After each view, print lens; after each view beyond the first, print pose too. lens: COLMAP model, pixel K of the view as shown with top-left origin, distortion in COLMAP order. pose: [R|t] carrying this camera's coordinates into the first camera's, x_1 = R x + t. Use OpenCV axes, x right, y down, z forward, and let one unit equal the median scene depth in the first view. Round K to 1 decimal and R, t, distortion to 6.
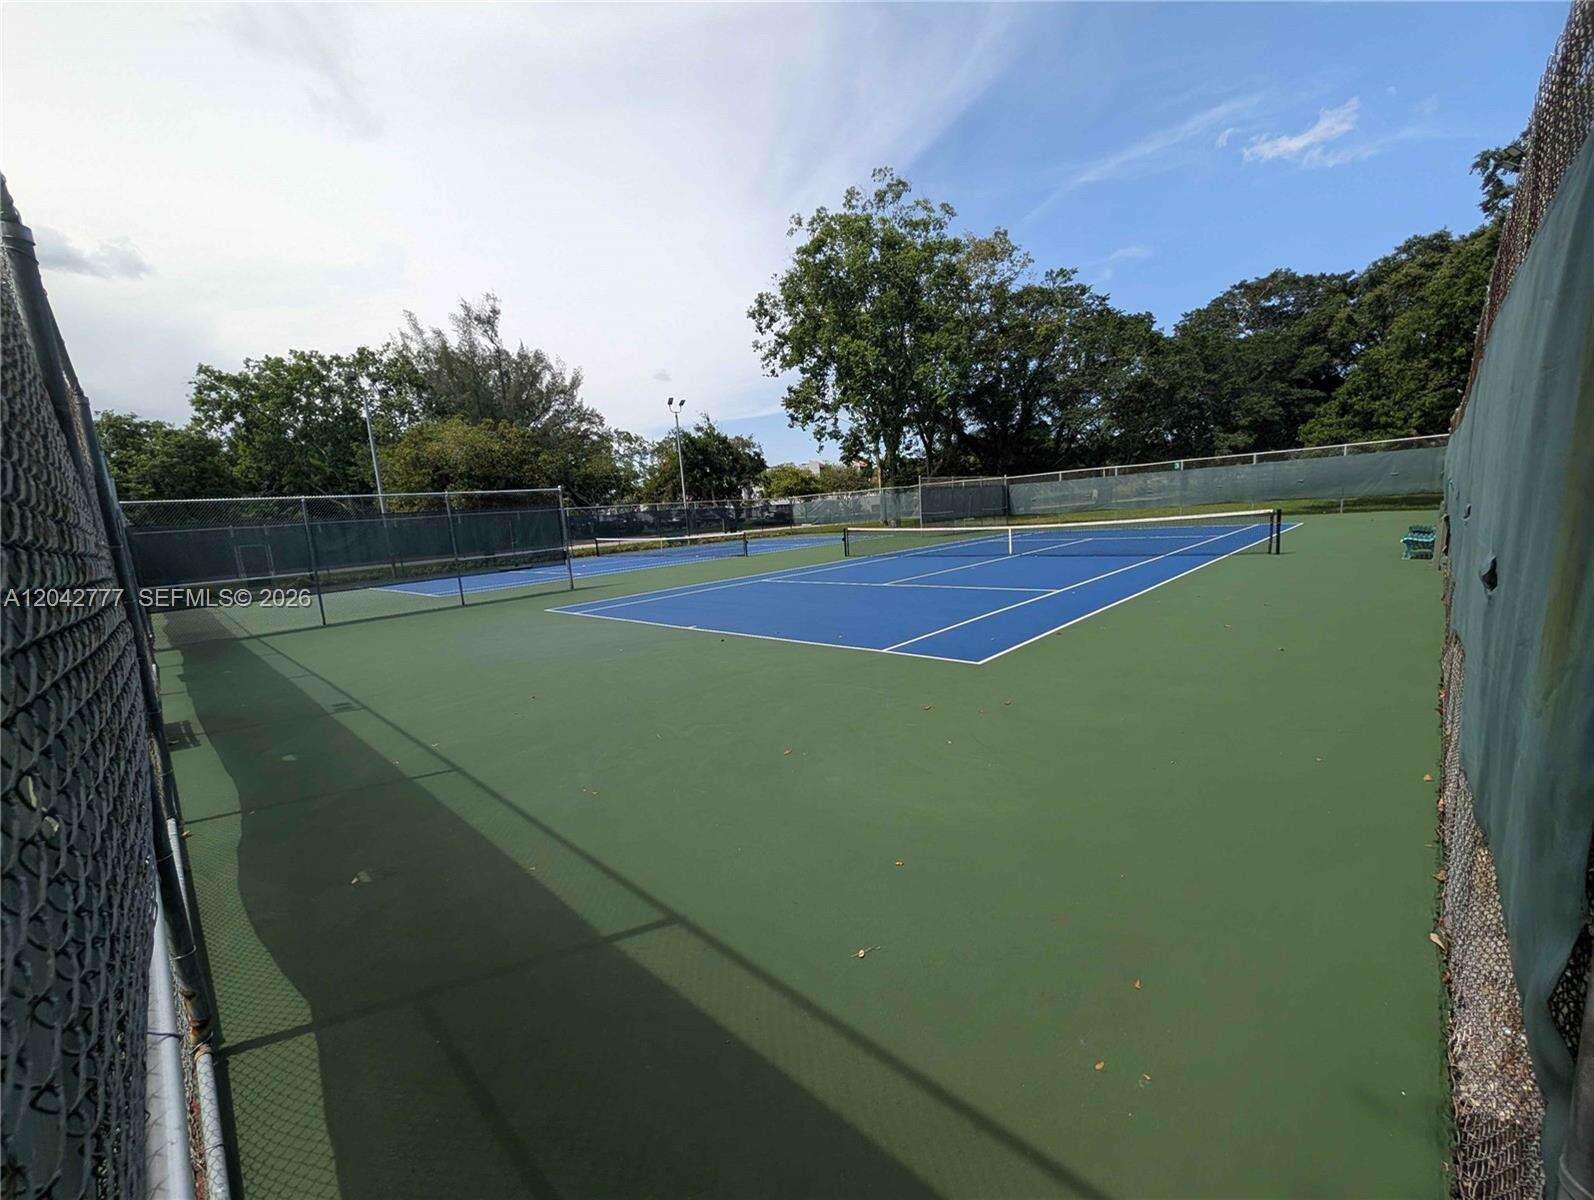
lens RADIAL K [[612.2, 0, 792.0], [0, 612.2, 619.8], [0, 0, 1]] dist [0.009021, -0.000093]
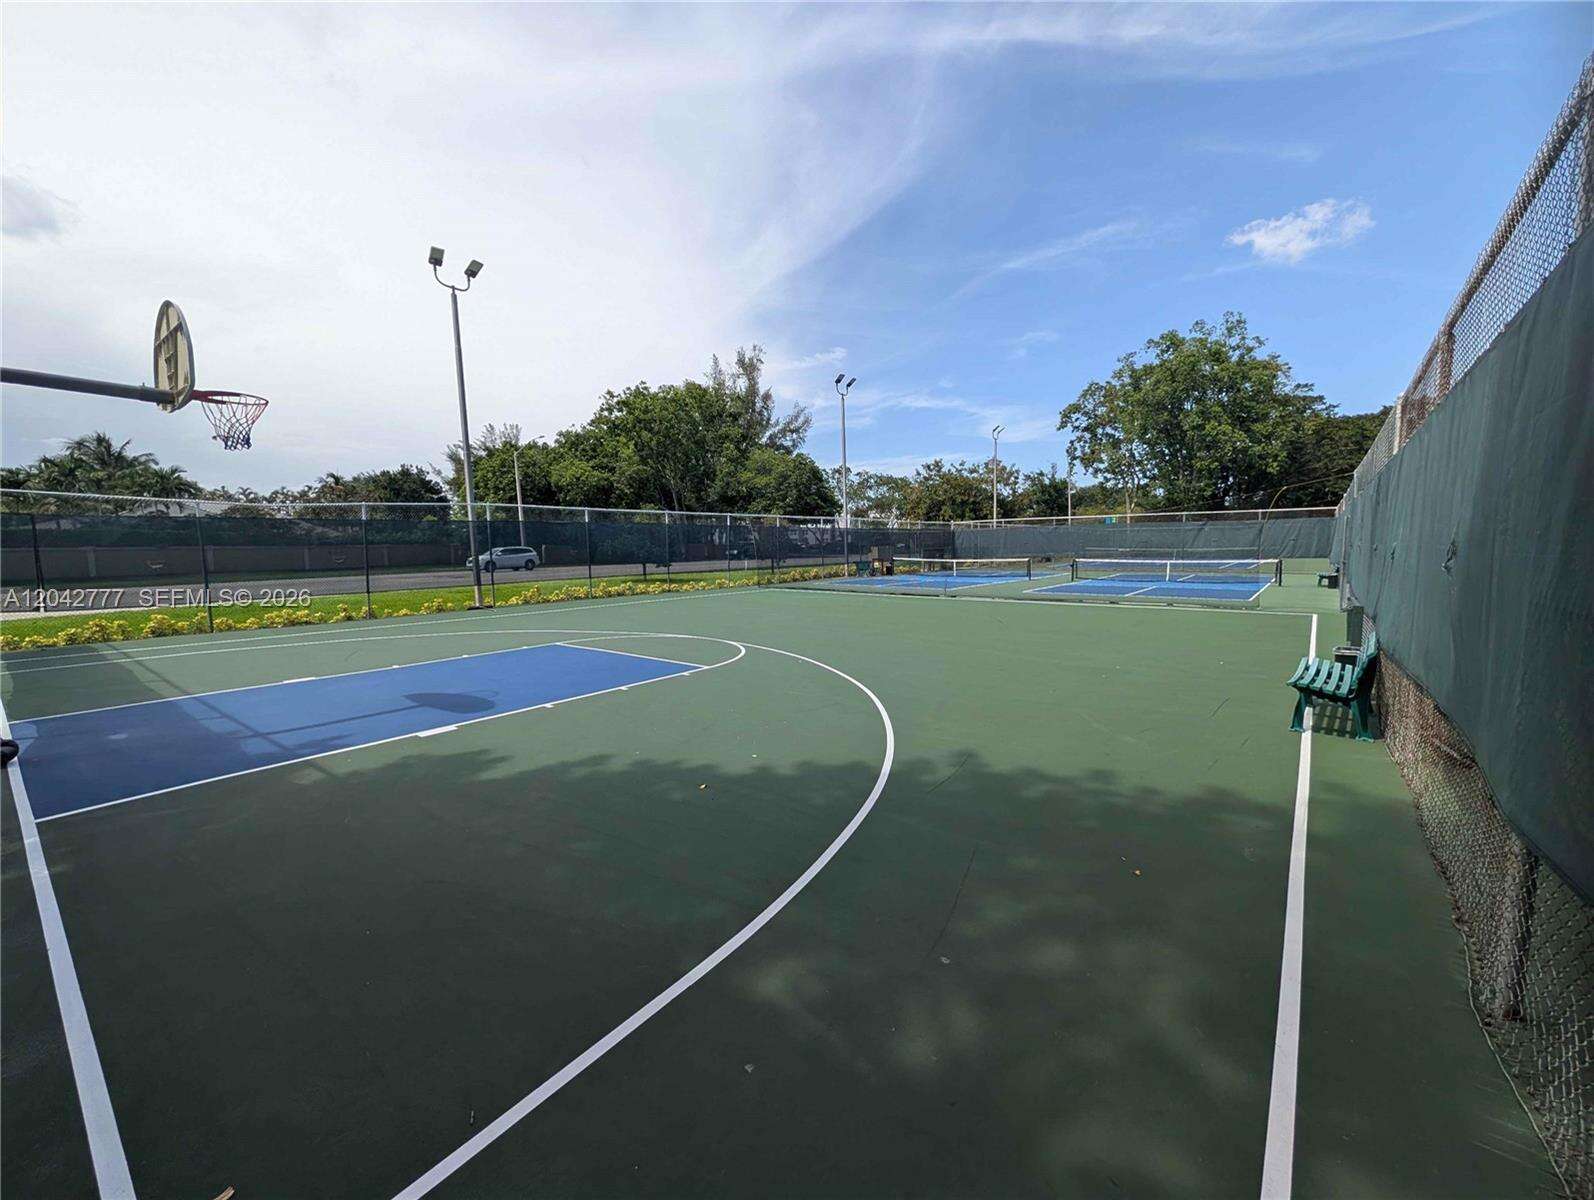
lens RADIAL K [[608.6, 0, 788.0], [0, 608.6, 596.8], [0, 0, 1]] dist [0.009243, 0.000029]
pose [[0.990964, 0.052021, 0.123627, -0.810581], [-0.040404, 0.994687, -0.094685, 0.087761], [-0.127896, 0.088835, 0.987801, -0.183872]]
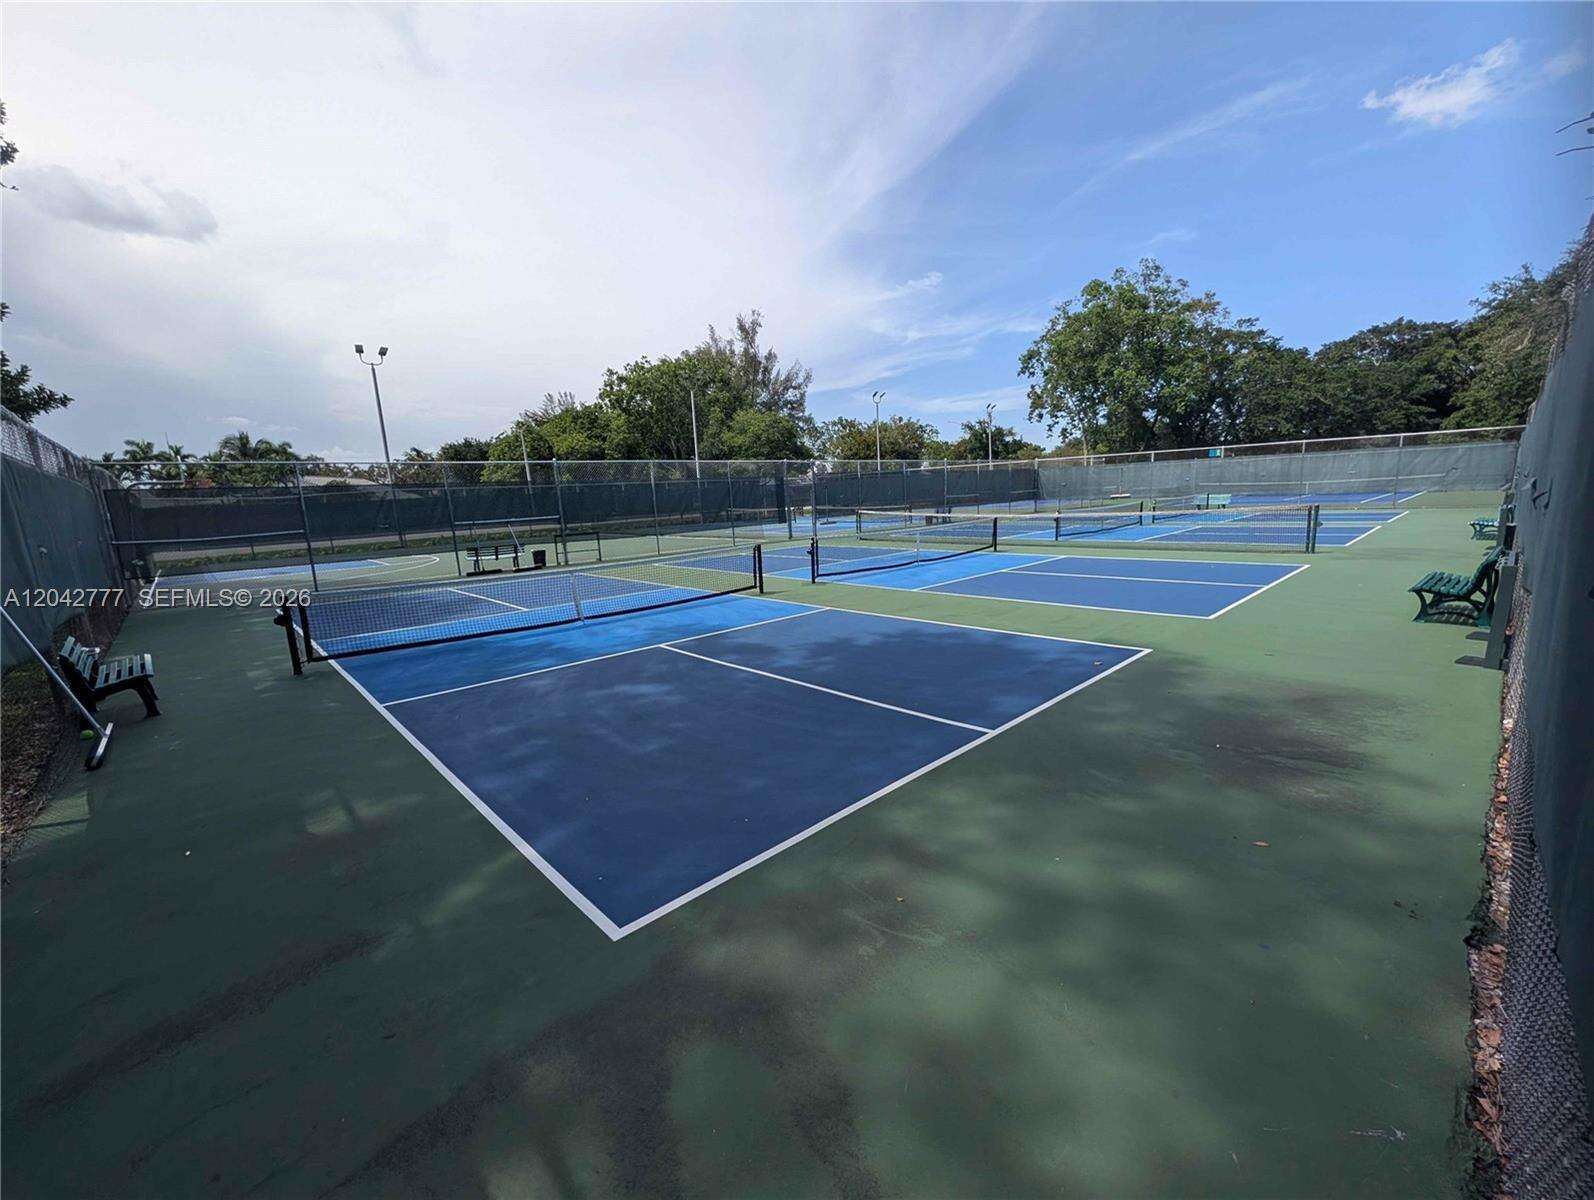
lens RADIAL K [[611.5, 0, 797.0], [0, 611.5, 600.0], [0, 0, 1]] dist [0.010956, 0.000149]
pose [[0.999181, 0.032600, -0.023953, -0.521045], [-0.032464, 0.999455, 0.006042, 0.104491], [0.024137, -0.005259, 0.999695, -0.434694]]
